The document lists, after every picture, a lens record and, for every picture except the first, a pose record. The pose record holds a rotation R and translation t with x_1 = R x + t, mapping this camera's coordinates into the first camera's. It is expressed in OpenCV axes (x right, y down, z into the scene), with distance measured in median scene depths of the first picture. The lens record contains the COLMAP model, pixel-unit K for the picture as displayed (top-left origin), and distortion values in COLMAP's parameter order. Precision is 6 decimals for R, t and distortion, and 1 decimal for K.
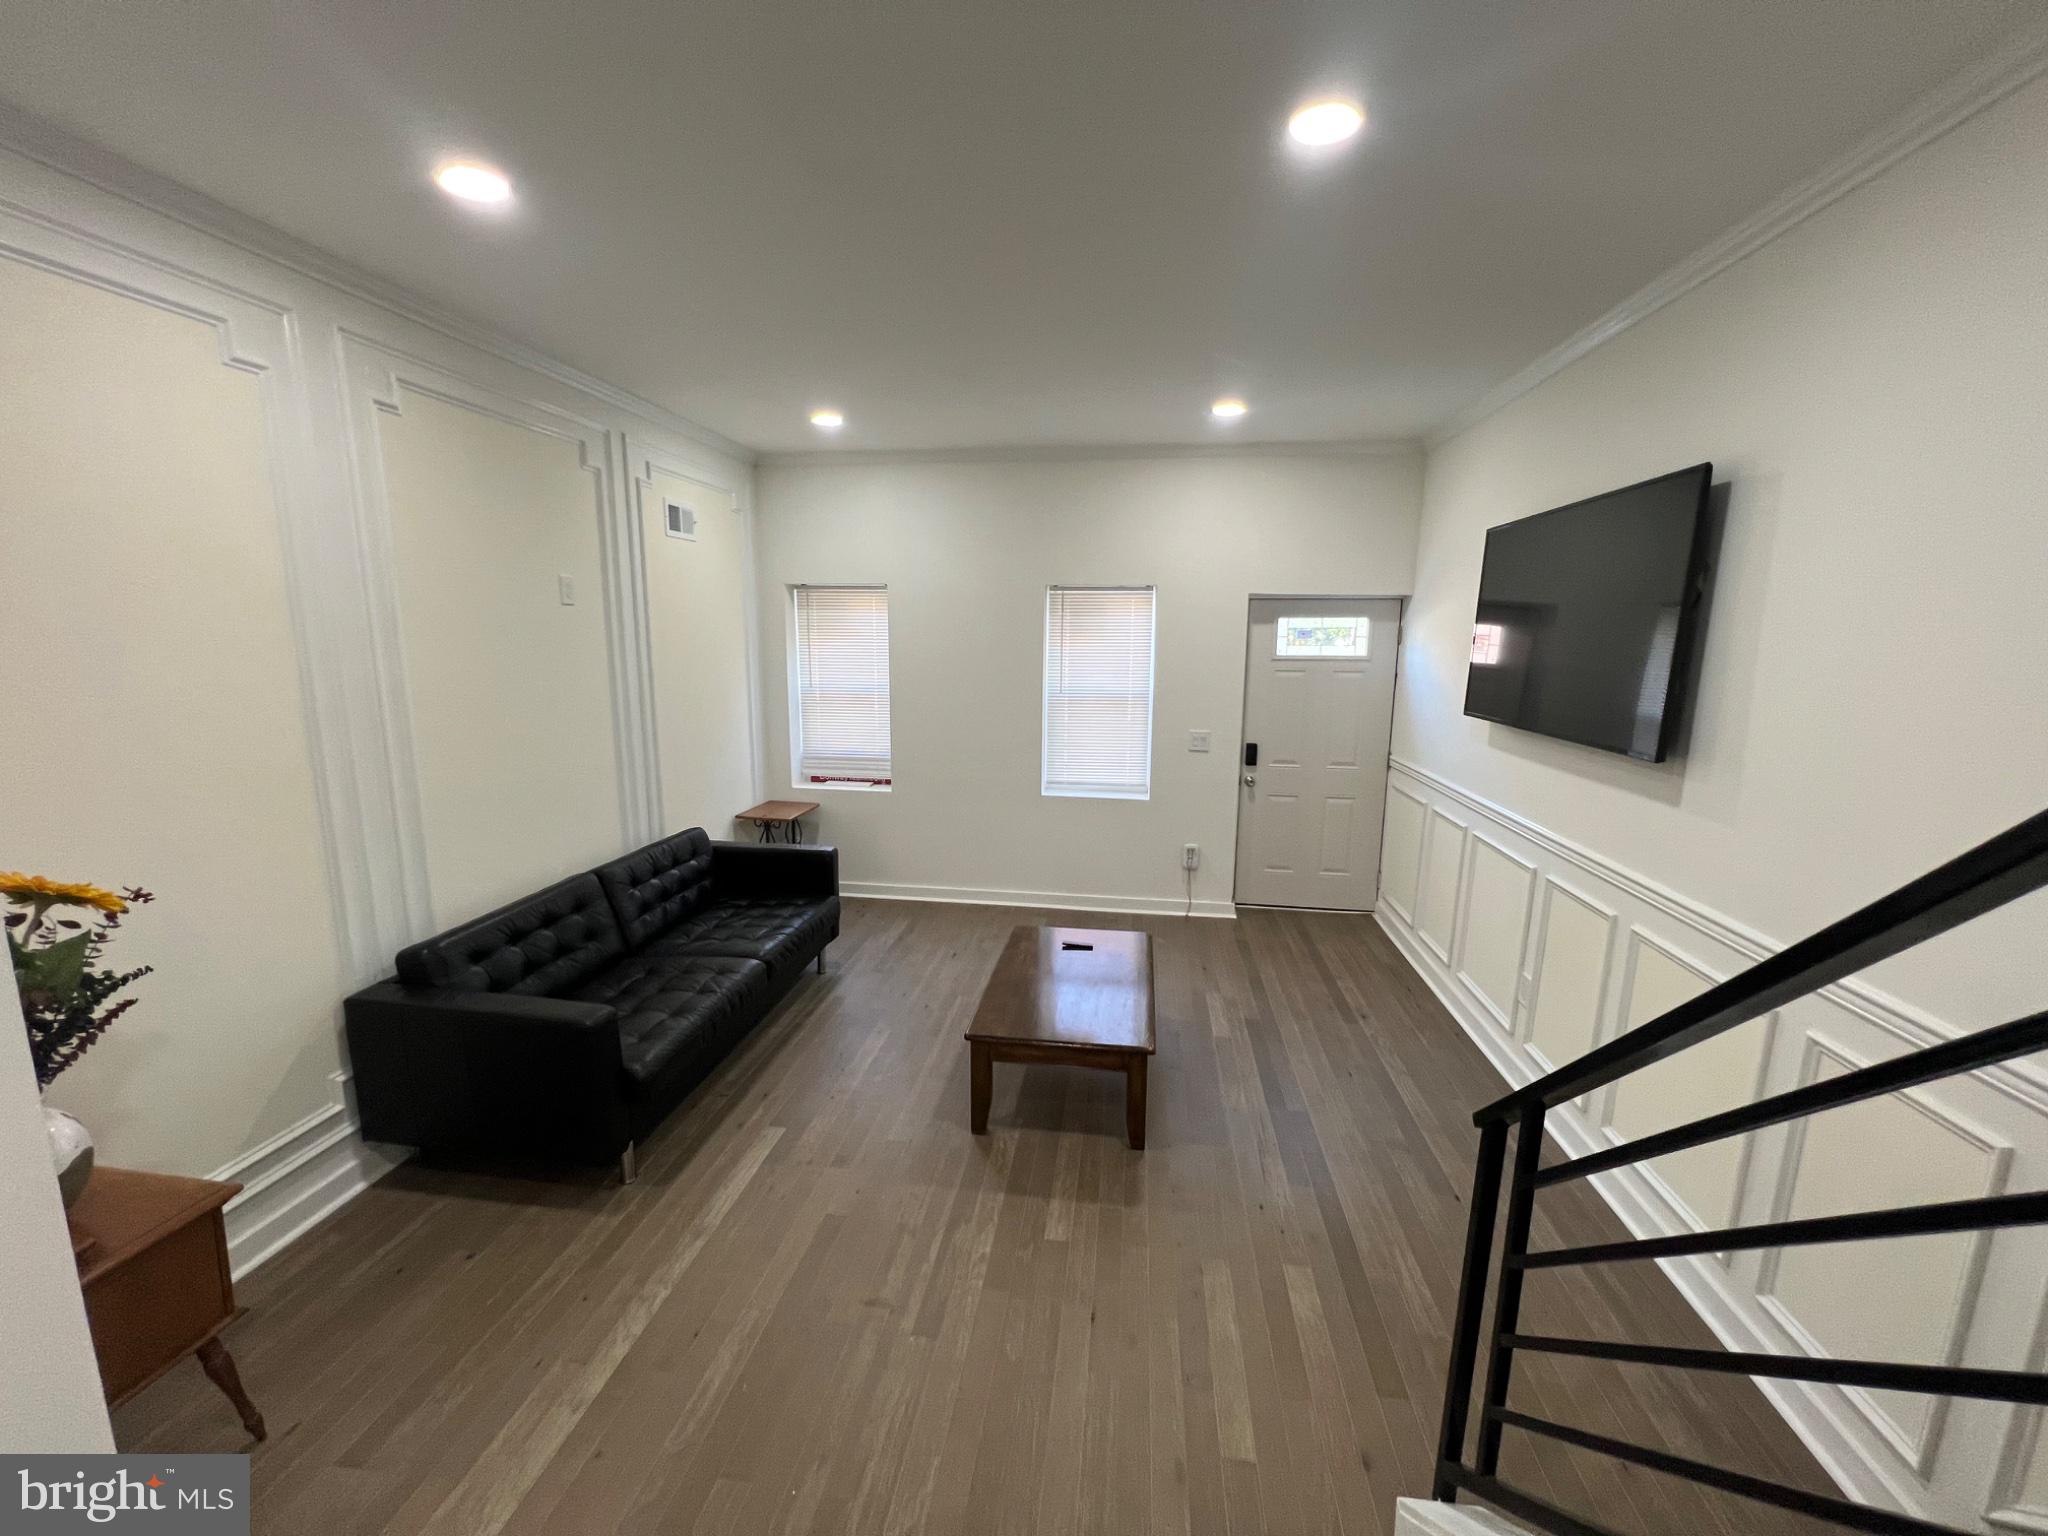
lens RADIAL K [[820.6, 0, 1023.7], [0, 820.6, 767.7], [0, 0, 1]] dist [-0.001019, 0.000272]
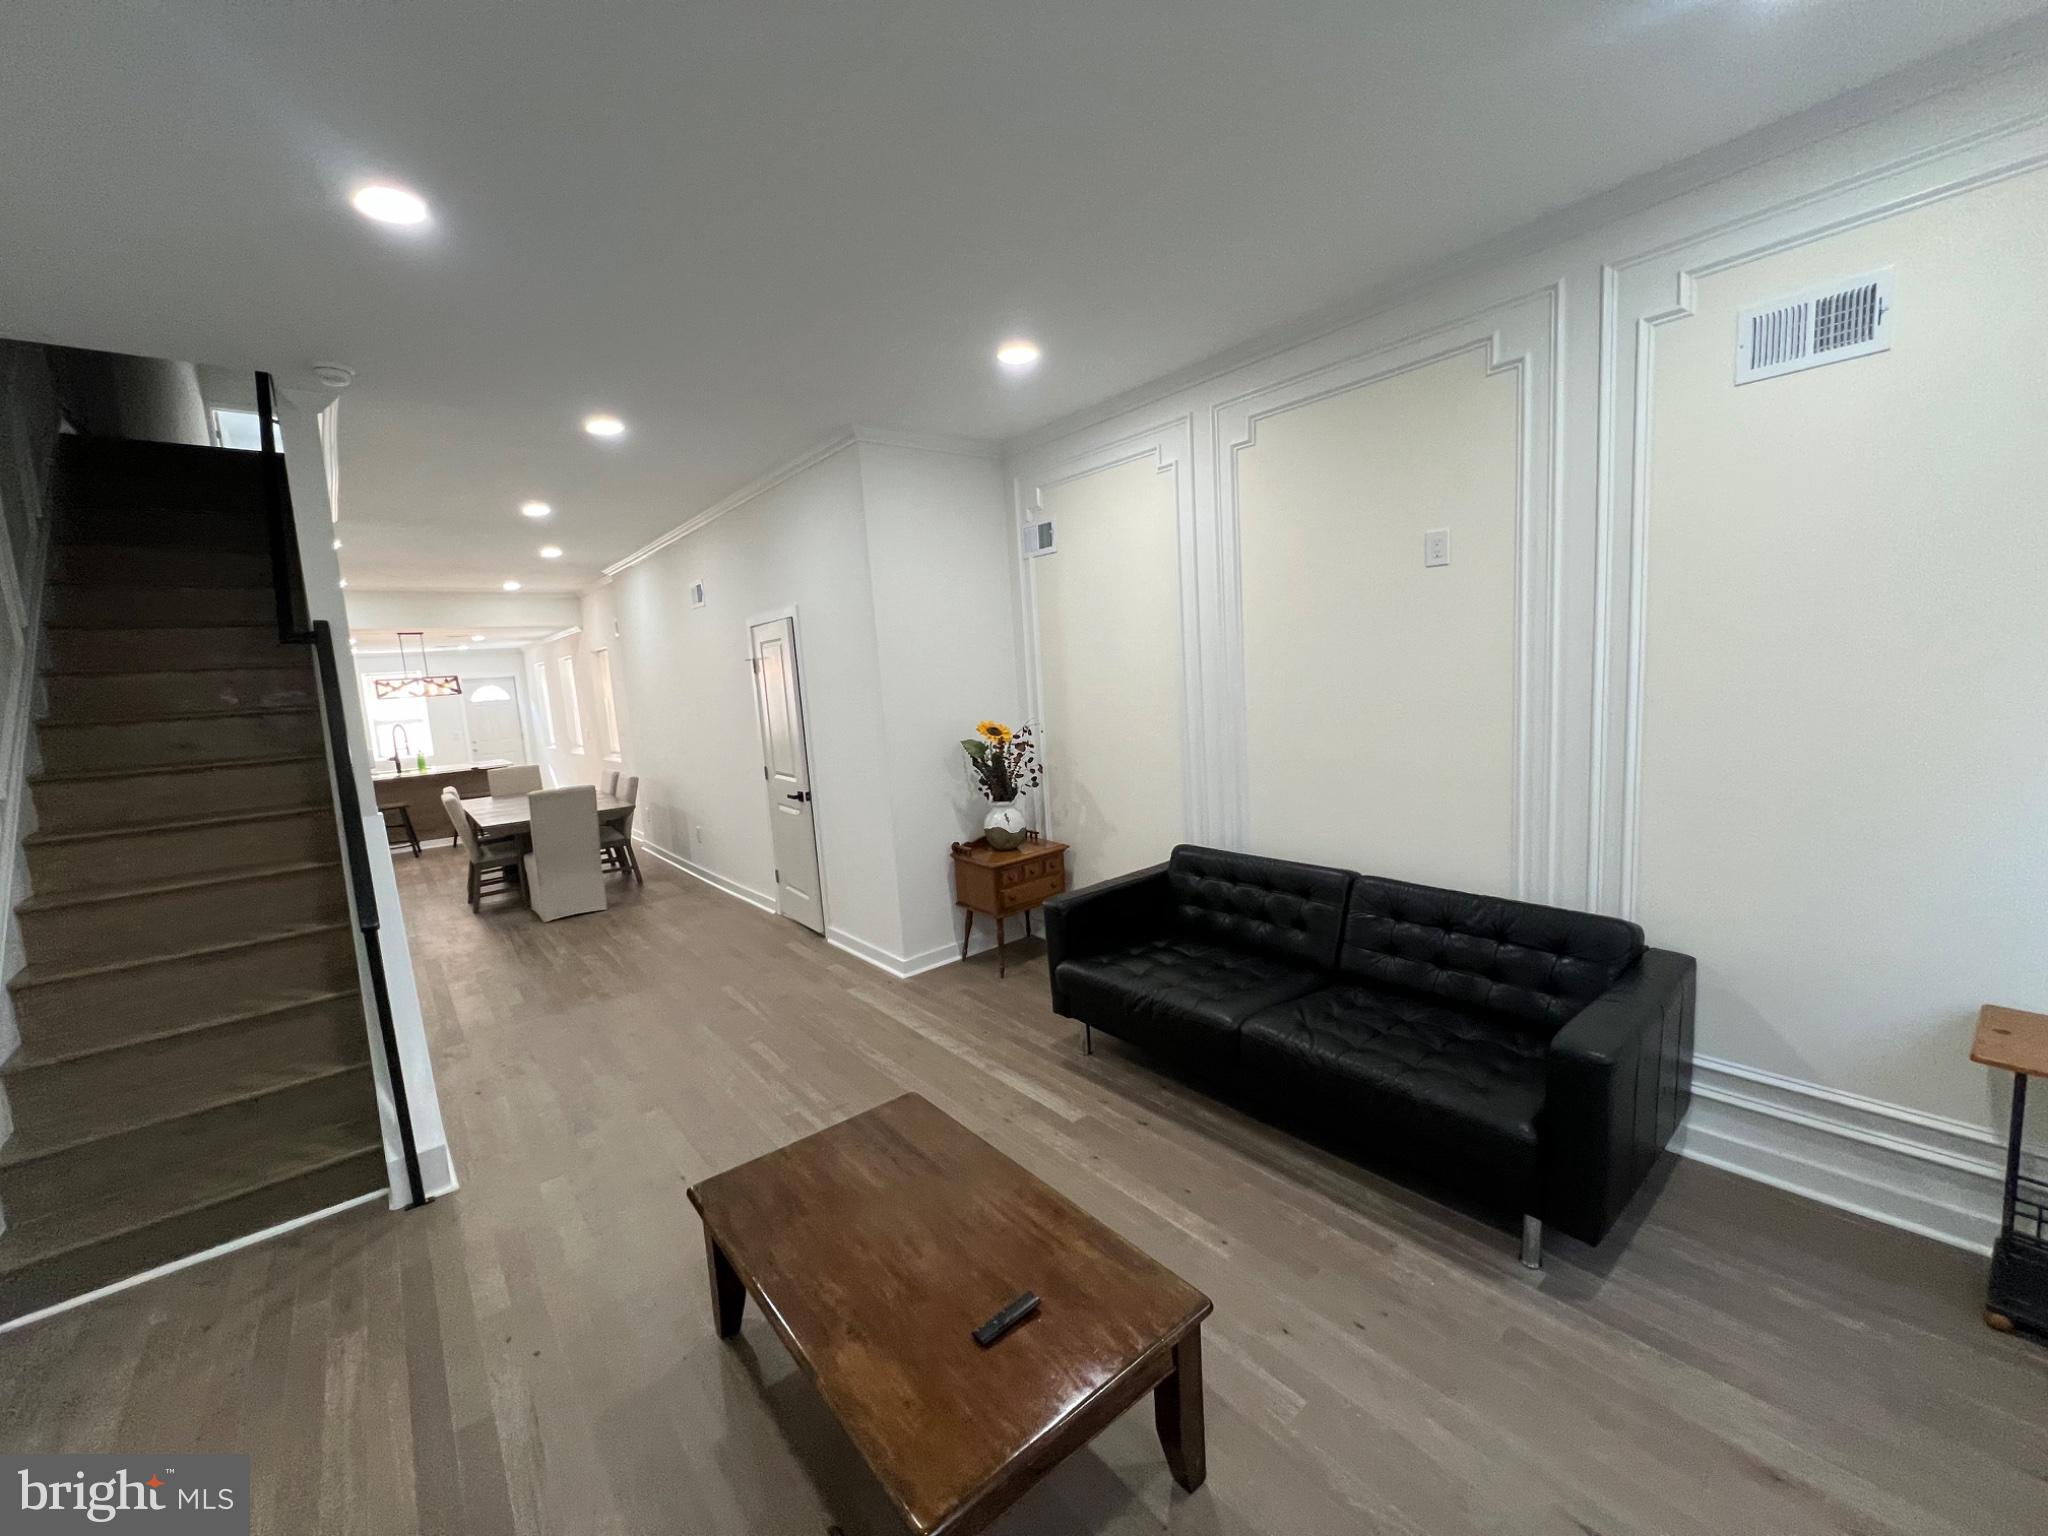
lens RADIAL K [[820.6, 0, 1035.0], [0, 820.6, 770.8], [0, 0, 1]] dist [-0.001019, 0.000272]
pose [[-0.675720, 0.134153, -0.724849, 0.329242], [-0.057337, 0.970757, 0.233116, -0.164480], [0.734925, 0.199082, -0.648268, 1.245629]]
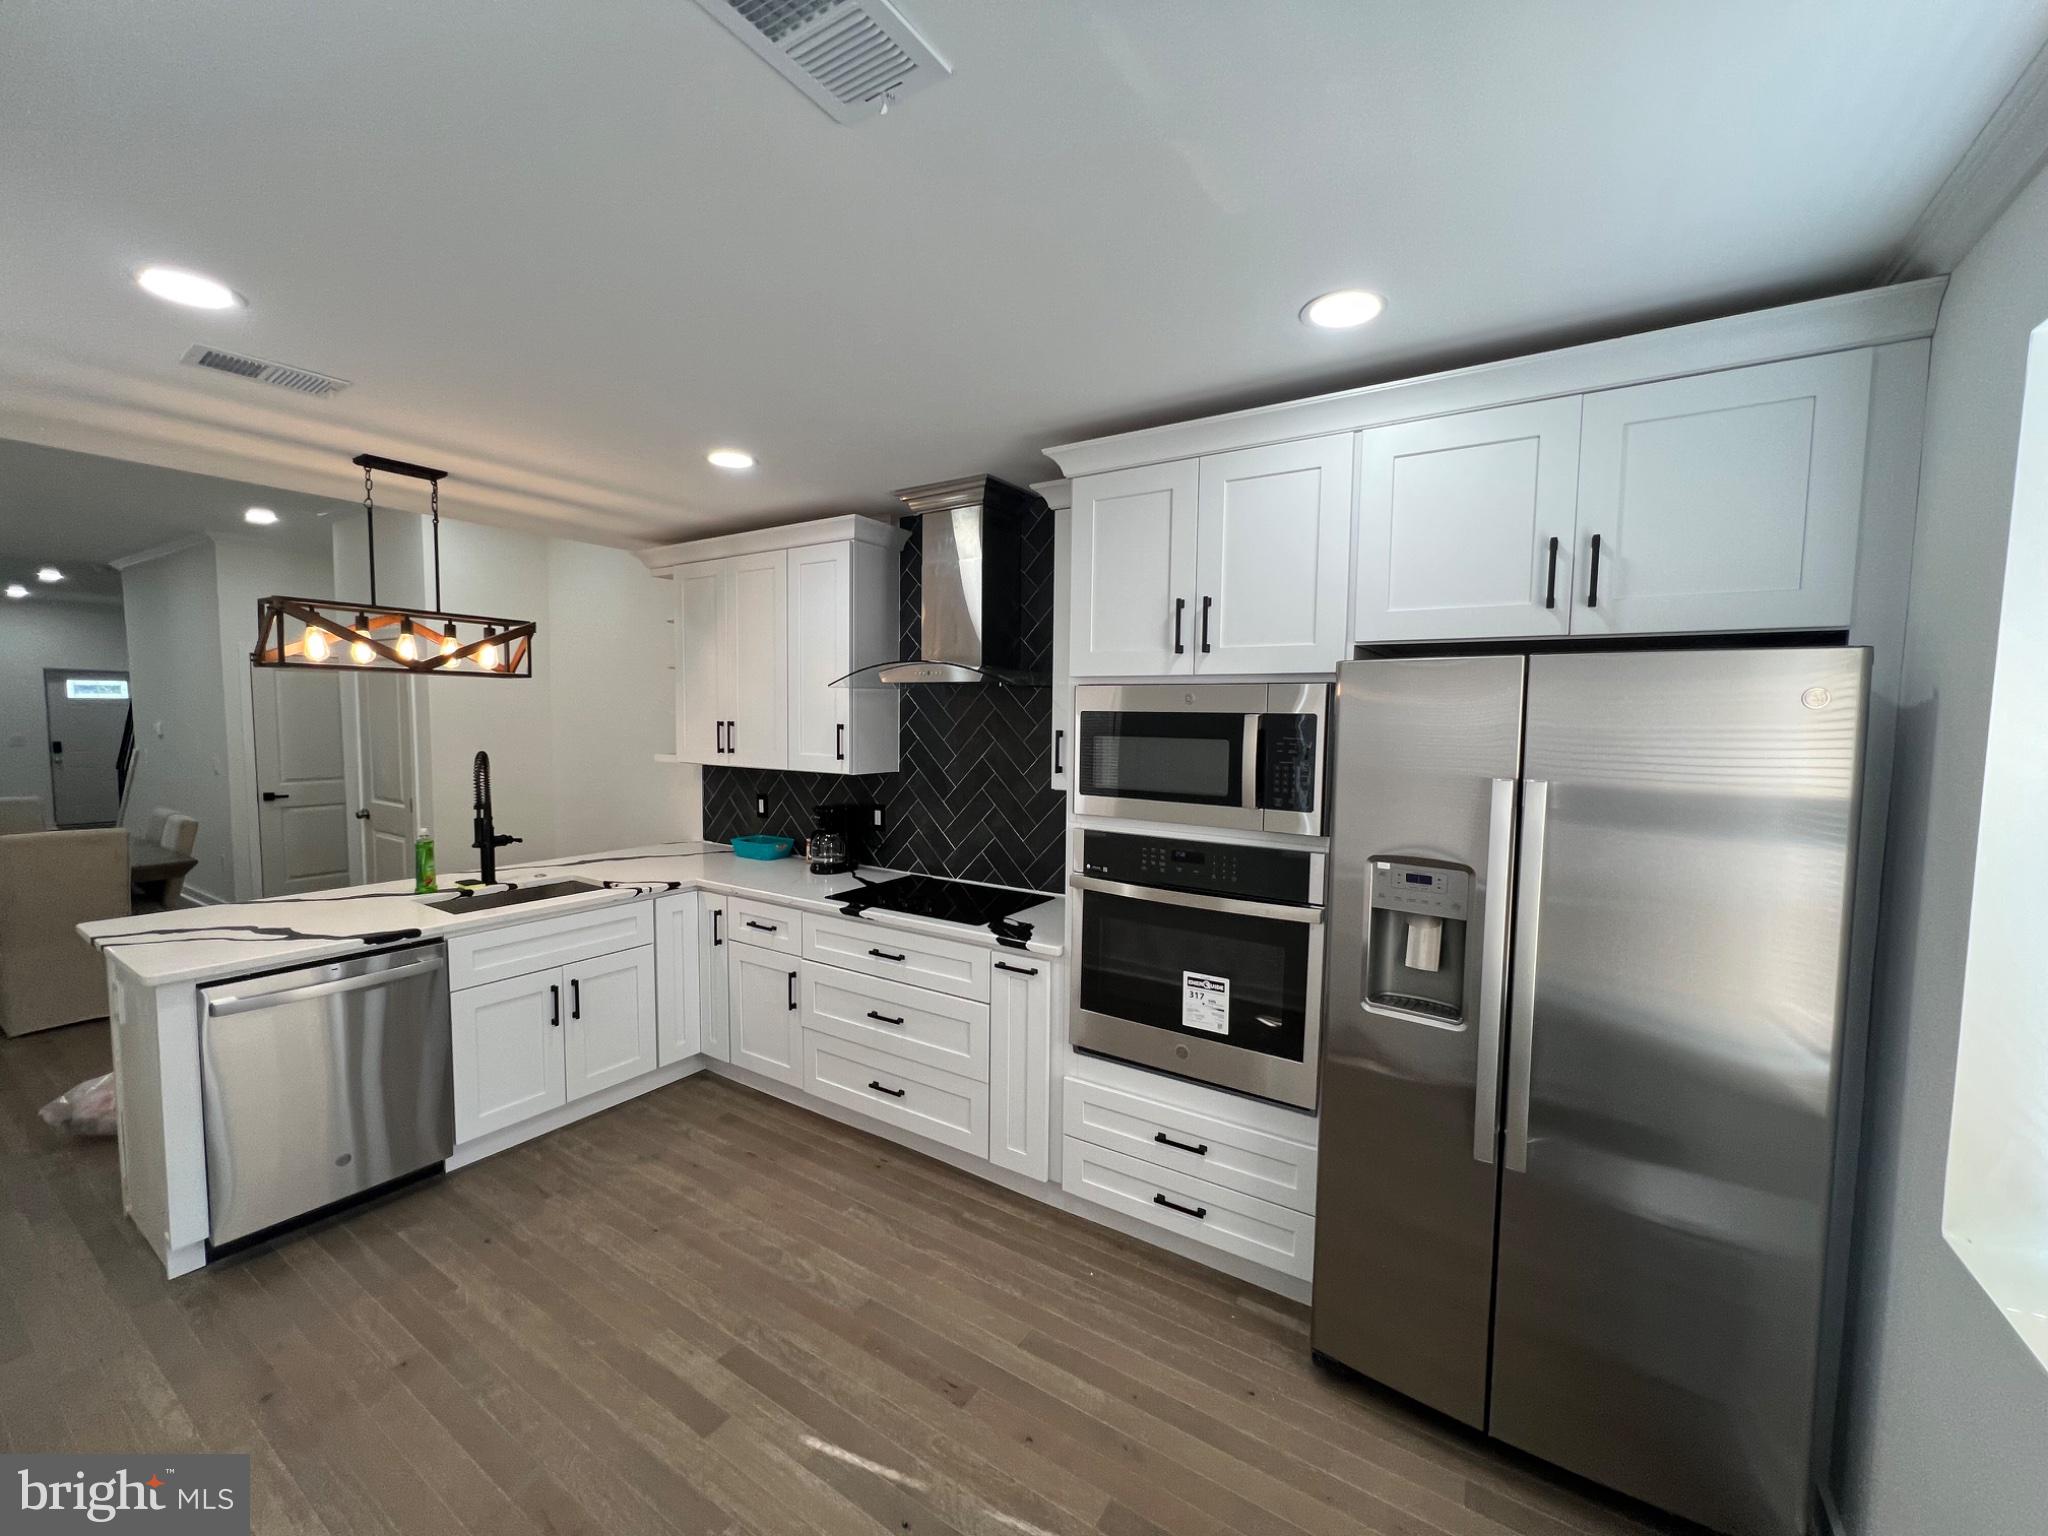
lens RADIAL K [[820.6, 0, 1018.2], [0, 820.6, 765.2], [0, 0, 1]] dist [-0.001019, 0.000272]
pose [[0.433428, -0.059125, 0.899246, -0.532185], [0.139651, 0.990198, -0.002205, 0.376653], [-0.890302, 0.126537, 0.437437, -2.052664]]
